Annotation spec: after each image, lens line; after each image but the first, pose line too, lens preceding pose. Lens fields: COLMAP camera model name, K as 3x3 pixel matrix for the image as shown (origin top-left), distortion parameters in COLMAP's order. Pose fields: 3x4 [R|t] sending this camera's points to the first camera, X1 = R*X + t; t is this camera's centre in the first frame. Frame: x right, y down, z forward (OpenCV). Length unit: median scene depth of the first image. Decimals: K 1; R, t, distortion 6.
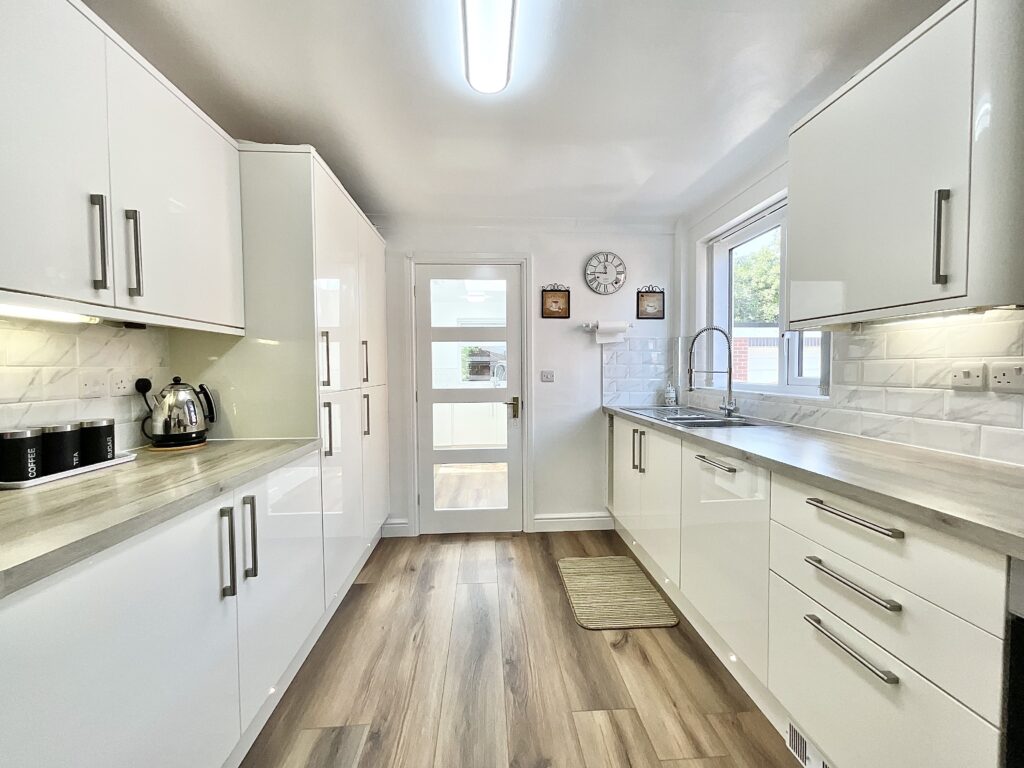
lens RADIAL K [[416.3, 0, 509.0], [0, 416.3, 385.3], [0, 0, 1]] dist [0.001827, -0.001257]
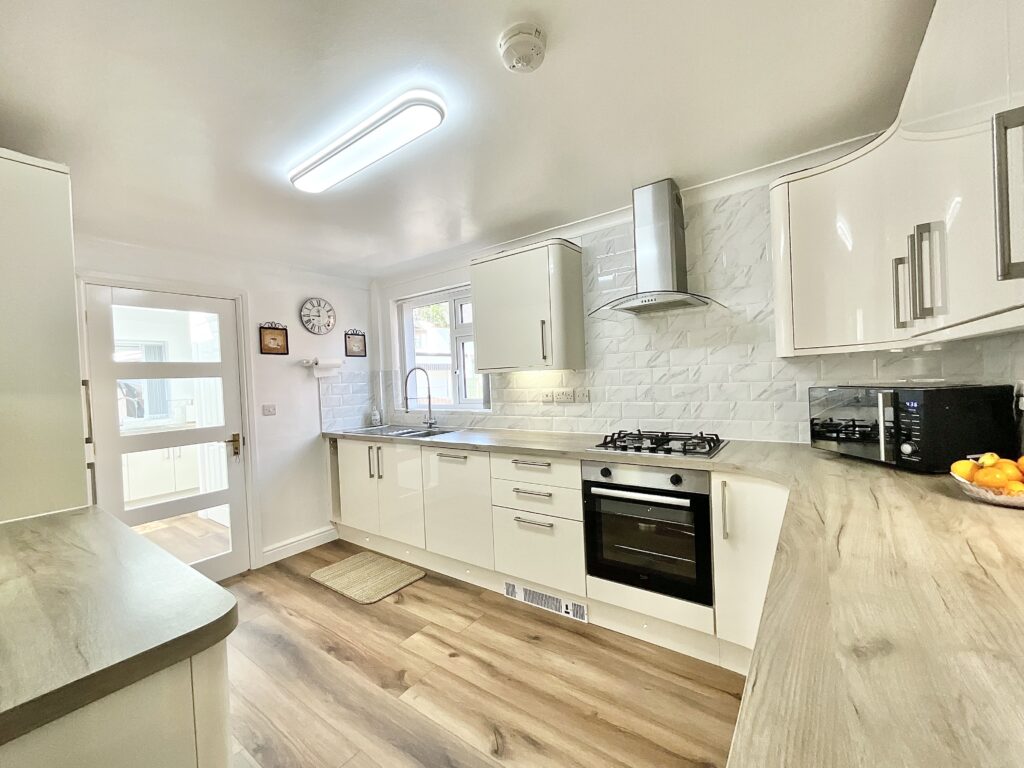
lens RADIAL K [[416.3, 0, 508.2], [0, 416.3, 384.6], [0, 0, 1]] dist [0.001827, -0.001257]
pose [[0.645256, -0.033916, 0.763213, -0.406389], [0.070584, 0.997388, -0.015353, -0.034670], [-0.760698, 0.063778, 0.645965, -0.162874]]
